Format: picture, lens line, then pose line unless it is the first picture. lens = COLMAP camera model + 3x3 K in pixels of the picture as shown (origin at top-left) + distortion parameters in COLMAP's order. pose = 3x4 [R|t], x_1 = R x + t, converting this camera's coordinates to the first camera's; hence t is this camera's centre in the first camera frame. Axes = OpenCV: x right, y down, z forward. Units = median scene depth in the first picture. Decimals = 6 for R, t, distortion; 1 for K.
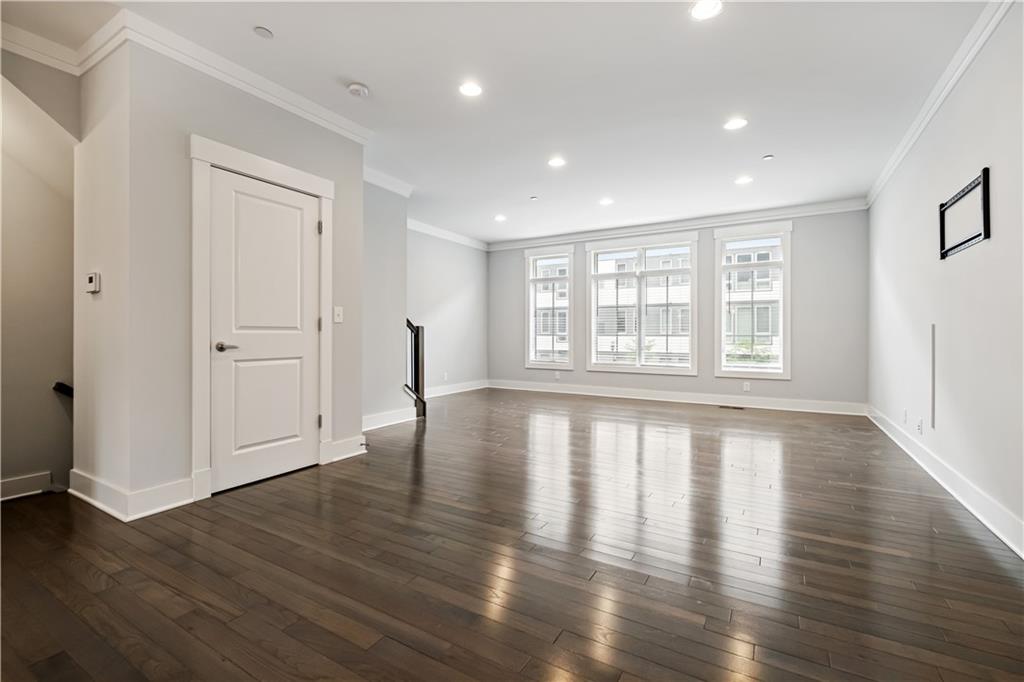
lens RADIAL K [[449.8, 0, 513.6], [0, 449.8, 333.7], [0, 0, 1]] dist [0.003322, -0.002136]
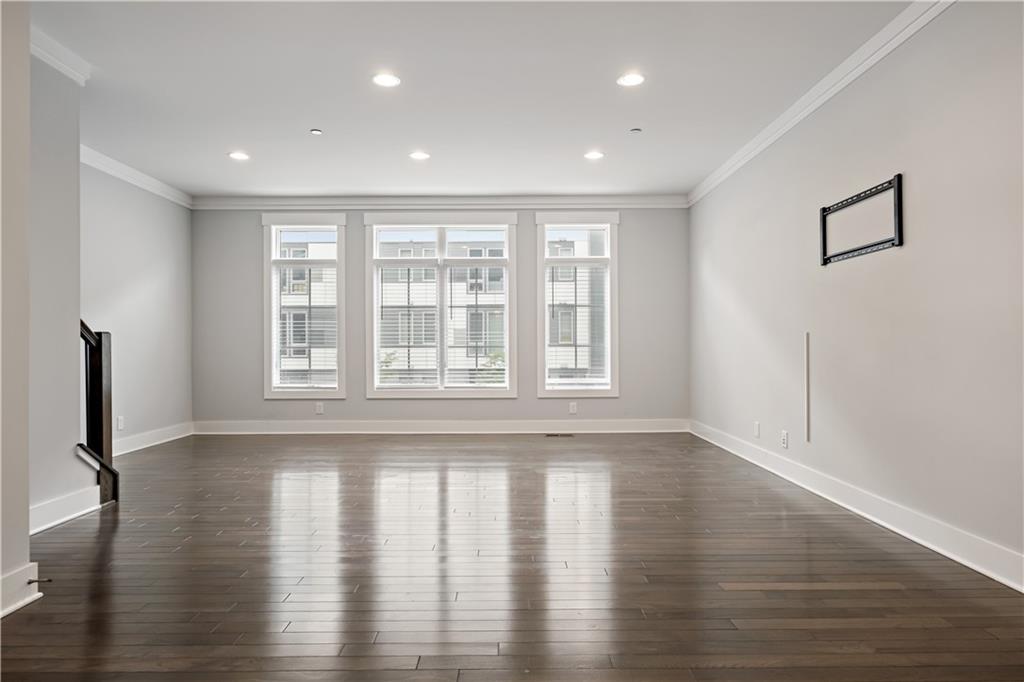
lens RADIAL K [[599.1, 0, 515.2], [0, 599.1, 344.5], [0, 0, 1]] dist [-0.001355, 0.003384]
pose [[0.856469, -0.005614, 0.516168, -0.134881], [0.005656, 0.999983, 0.001492, -0.000736], [-0.516167, 0.001641, 0.856486, 0.117723]]
